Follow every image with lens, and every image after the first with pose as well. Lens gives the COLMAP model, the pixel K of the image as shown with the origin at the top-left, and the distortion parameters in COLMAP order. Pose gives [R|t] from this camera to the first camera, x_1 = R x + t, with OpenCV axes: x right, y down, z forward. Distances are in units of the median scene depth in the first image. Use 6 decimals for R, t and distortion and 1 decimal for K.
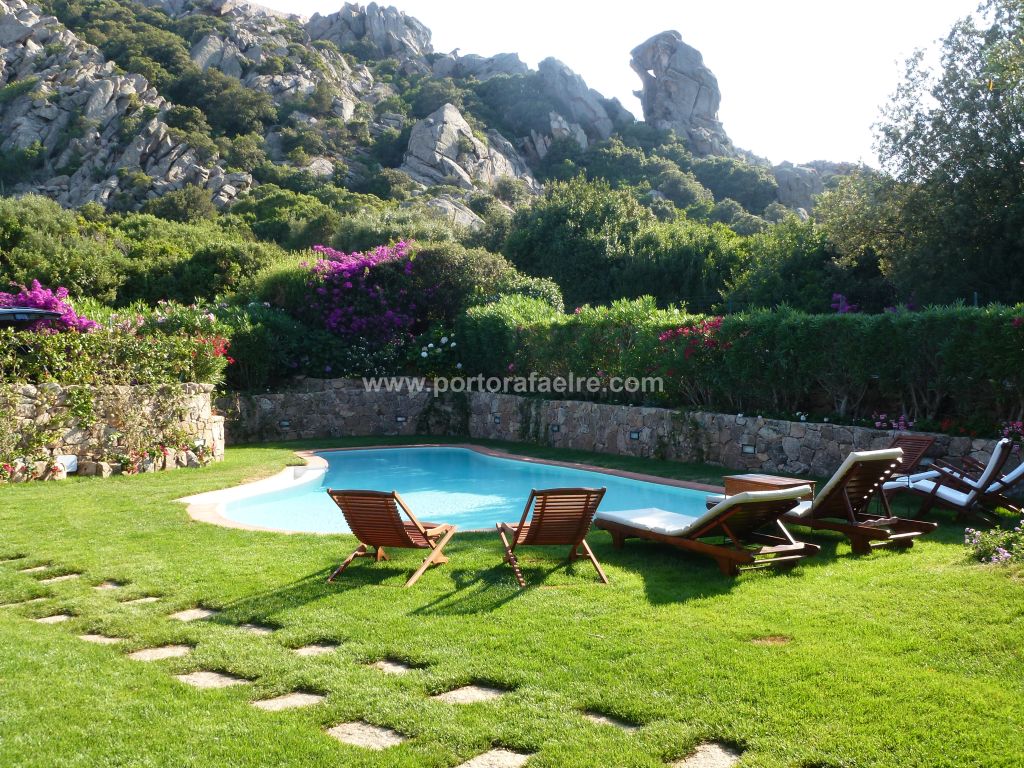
lens RADIAL K [[1093.3, 0, 514.0], [0, 1093.3, 383.2], [0, 0, 1]] dist [0.002348, 0.000000]
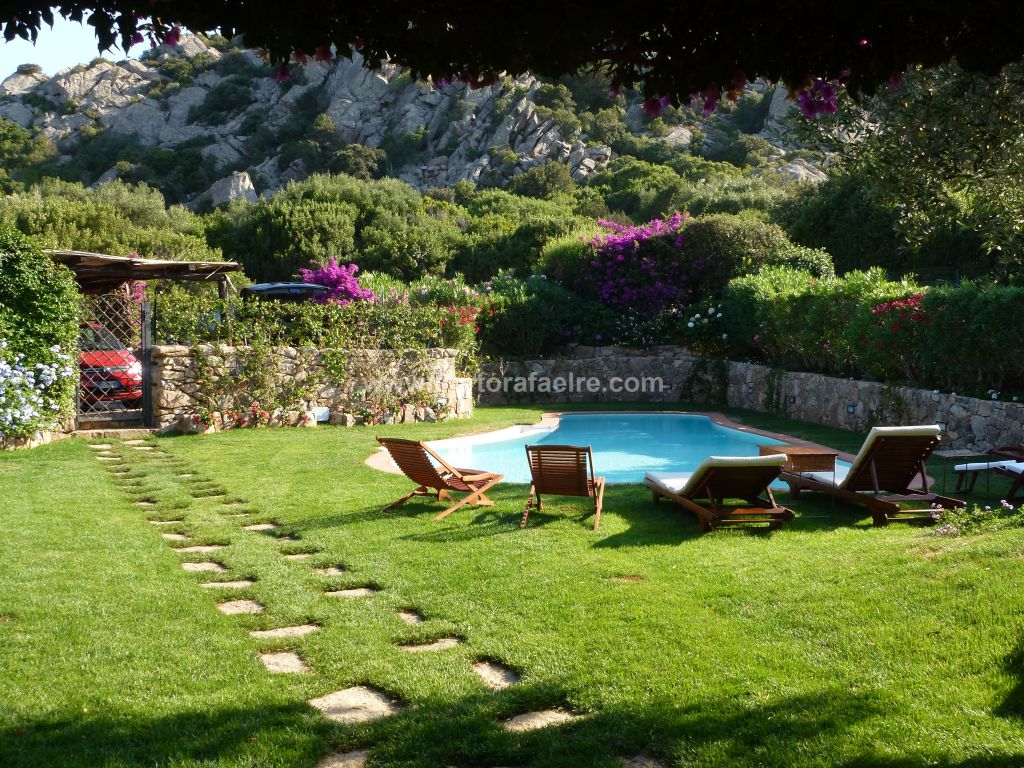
lens RADIAL K [[1093.3, 0, 505.6], [0, 1093.3, 390.1], [0, 0, 1]] dist [0.002348, 0.000000]
pose [[0.937203, 0.030988, -0.347405, 0.116710], [-0.018498, 0.999060, 0.039211, -0.001886], [0.348293, -0.030323, 0.936895, -0.029043]]
